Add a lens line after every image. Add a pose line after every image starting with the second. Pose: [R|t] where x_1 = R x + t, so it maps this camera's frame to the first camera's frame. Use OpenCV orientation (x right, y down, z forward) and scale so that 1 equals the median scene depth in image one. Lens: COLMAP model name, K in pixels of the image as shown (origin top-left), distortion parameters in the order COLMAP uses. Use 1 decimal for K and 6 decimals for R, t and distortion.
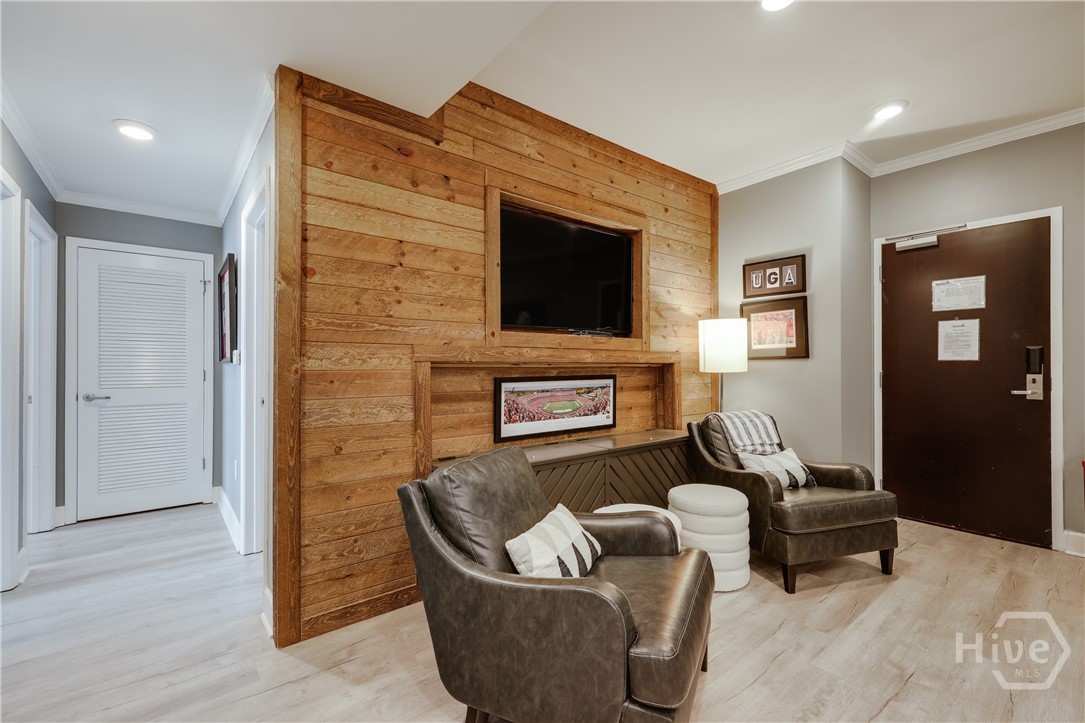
lens RADIAL K [[479.2, 0, 545.7], [0, 479.2, 364.8], [0, 0, 1]] dist [0.001145, 0.000123]
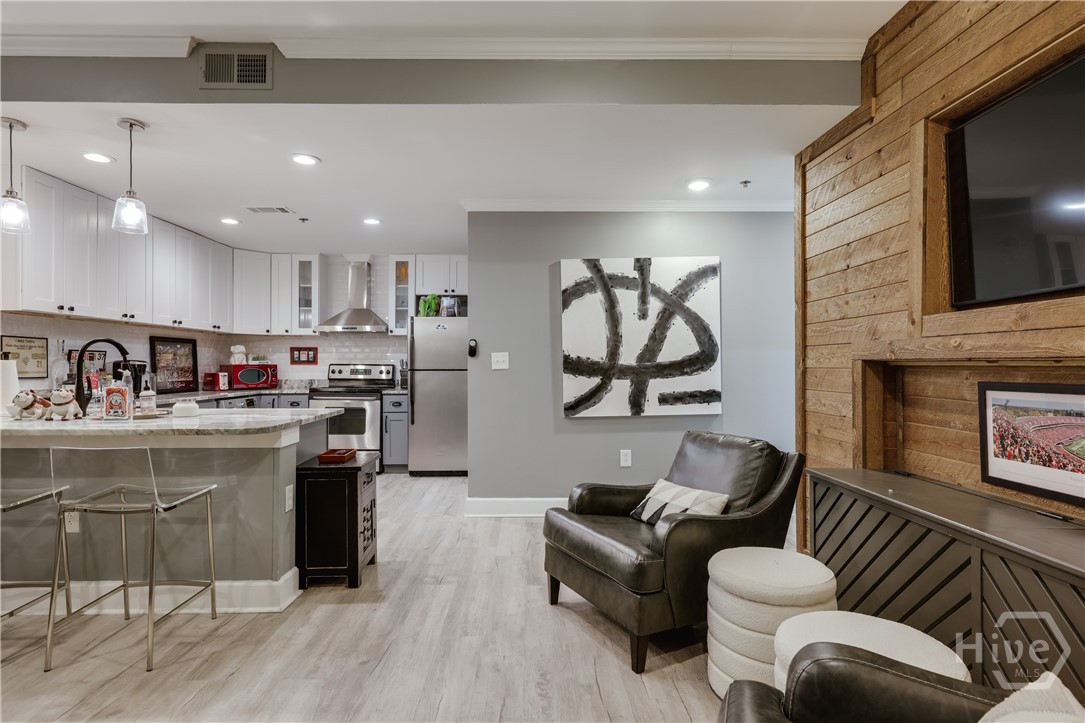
lens RADIAL K [[563.1, 0, 520.1], [0, 563.1, 369.4], [0, 0, 1]] dist [0.001950, -0.000212]
pose [[-0.646438, 0.007088, -0.762934, 0.877964], [0.005207, 0.999975, 0.004878, 0.002985], [0.762949, -0.000819, -0.646458, 1.005995]]
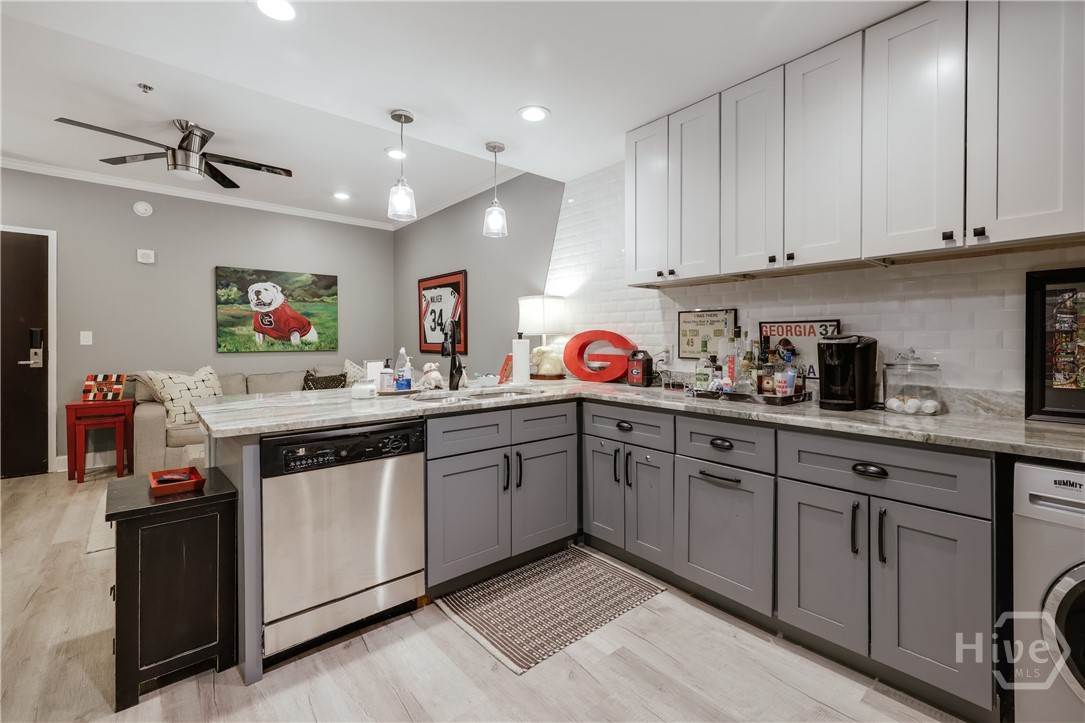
lens RADIAL K [[461.9, 0, 542.0], [0, 461.9, 343.8], [0, 0, 1]] dist [0.001324, 0.000247]
pose [[-0.016686, -0.002939, 0.999856, -0.352332], [-0.006044, 0.999978, 0.002838, -0.007351], [-0.999843, -0.005996, -0.016703, -0.456397]]
